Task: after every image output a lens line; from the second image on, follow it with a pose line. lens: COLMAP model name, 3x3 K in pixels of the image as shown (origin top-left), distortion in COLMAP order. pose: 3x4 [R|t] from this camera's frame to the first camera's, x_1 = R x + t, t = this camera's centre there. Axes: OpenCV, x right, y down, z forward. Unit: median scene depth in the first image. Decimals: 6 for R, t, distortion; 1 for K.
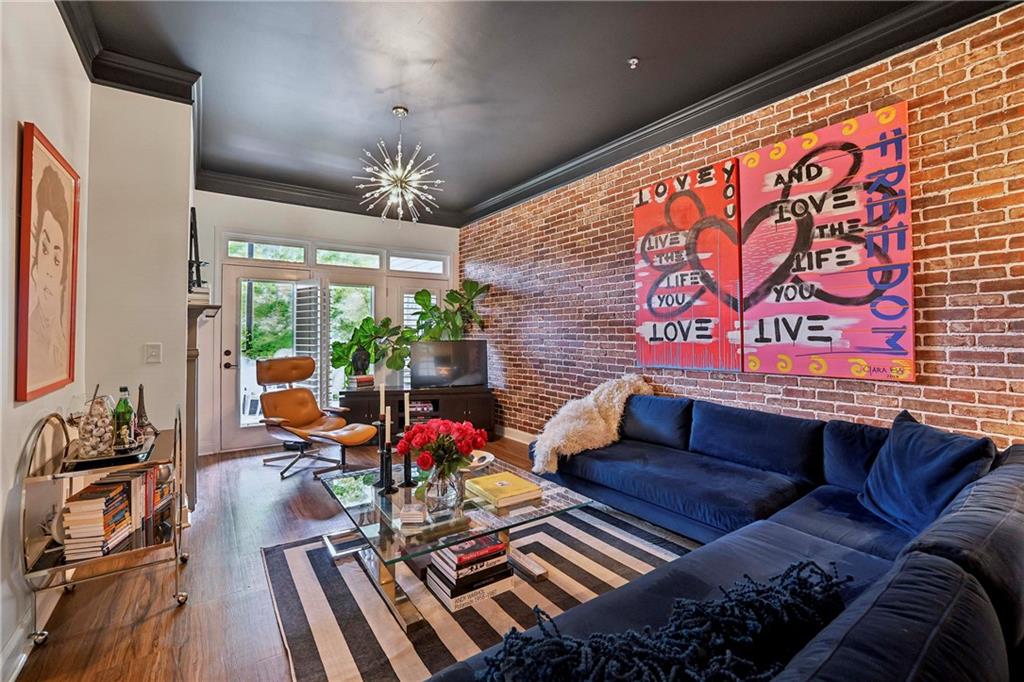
lens RADIAL K [[442.3, 0, 512.9], [0, 442.3, 327.7], [0, 0, 1]] dist [-0.046694, 0.016443]
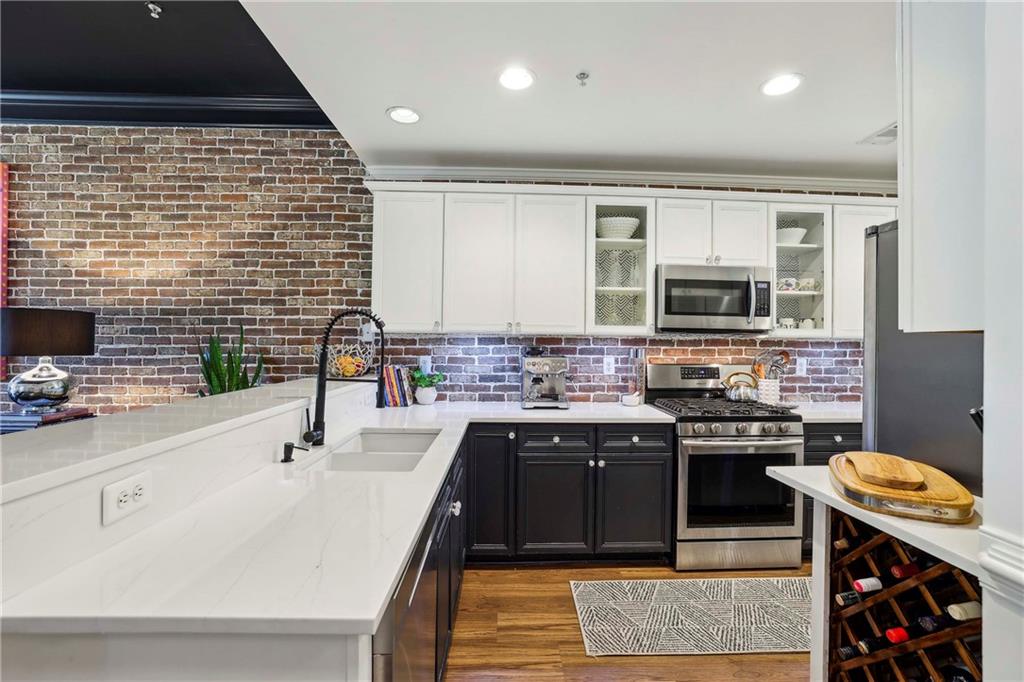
lens RADIAL K [[441.8, 0, 516.1], [0, 441.8, 340.6], [0, 0, 1]] dist [-0.048126, 0.016178]
pose [[0.552742, 0.014277, 0.833230, 0.508870], [-0.028802, 0.999583, 0.001978, -0.029571], [-0.832854, -0.025092, 0.552923, -0.722115]]
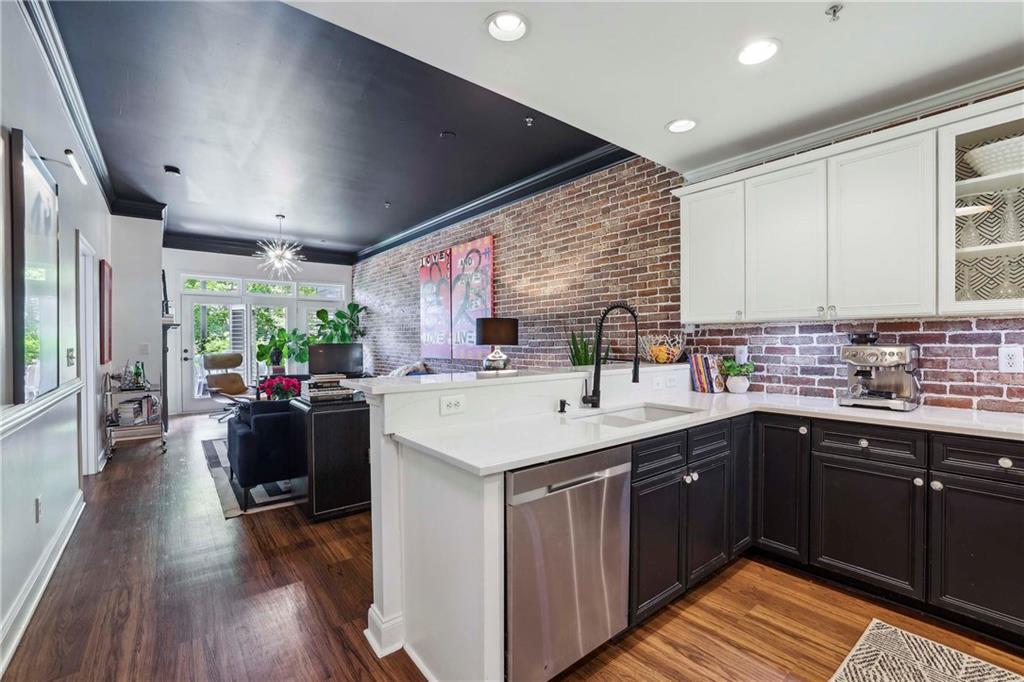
lens RADIAL K [[442.8, 0, 519.5], [0, 442.8, 345.7], [0, 0, 1]] dist [-0.050780, 0.017470]
pose [[0.997713, 0.001043, 0.067592, 0.652791], [-0.002991, 0.999583, 0.028732, -0.014907], [-0.067534, -0.028869, 0.997299, -0.945920]]
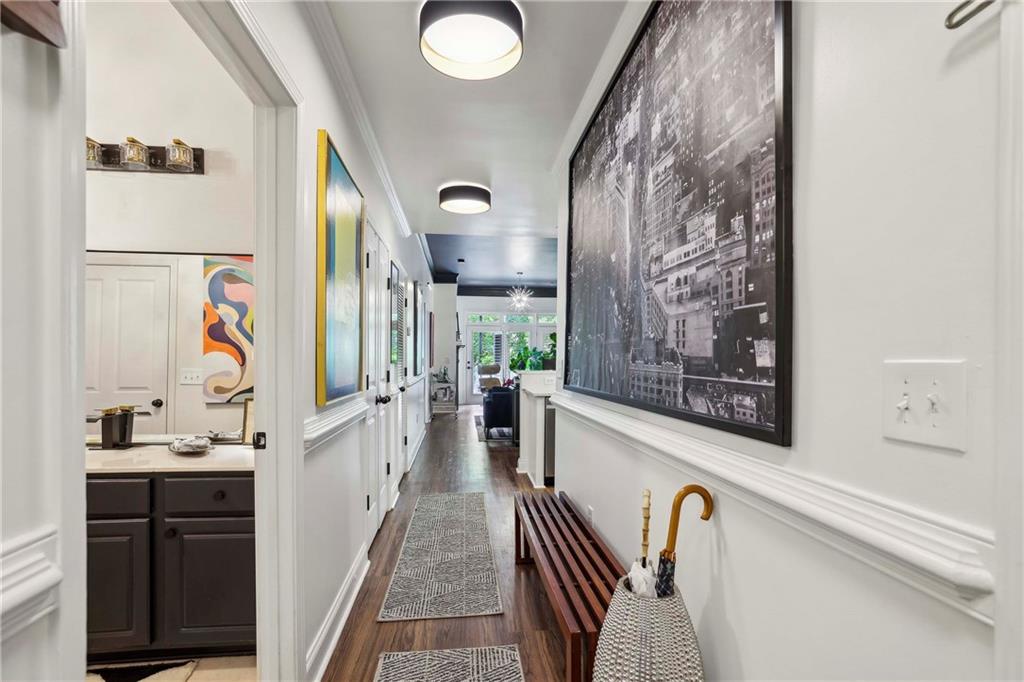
lens RADIAL K [[491.1, 0, 507.1], [0, 491.1, 358.7], [0, 0, 1]] dist [-0.000501, 0.000061]
pose [[0.866790, 0.008827, -0.498595, 1.285606], [0.000804, 0.999817, 0.019097, -0.021541], [0.498673, -0.016954, 0.866624, -1.820854]]
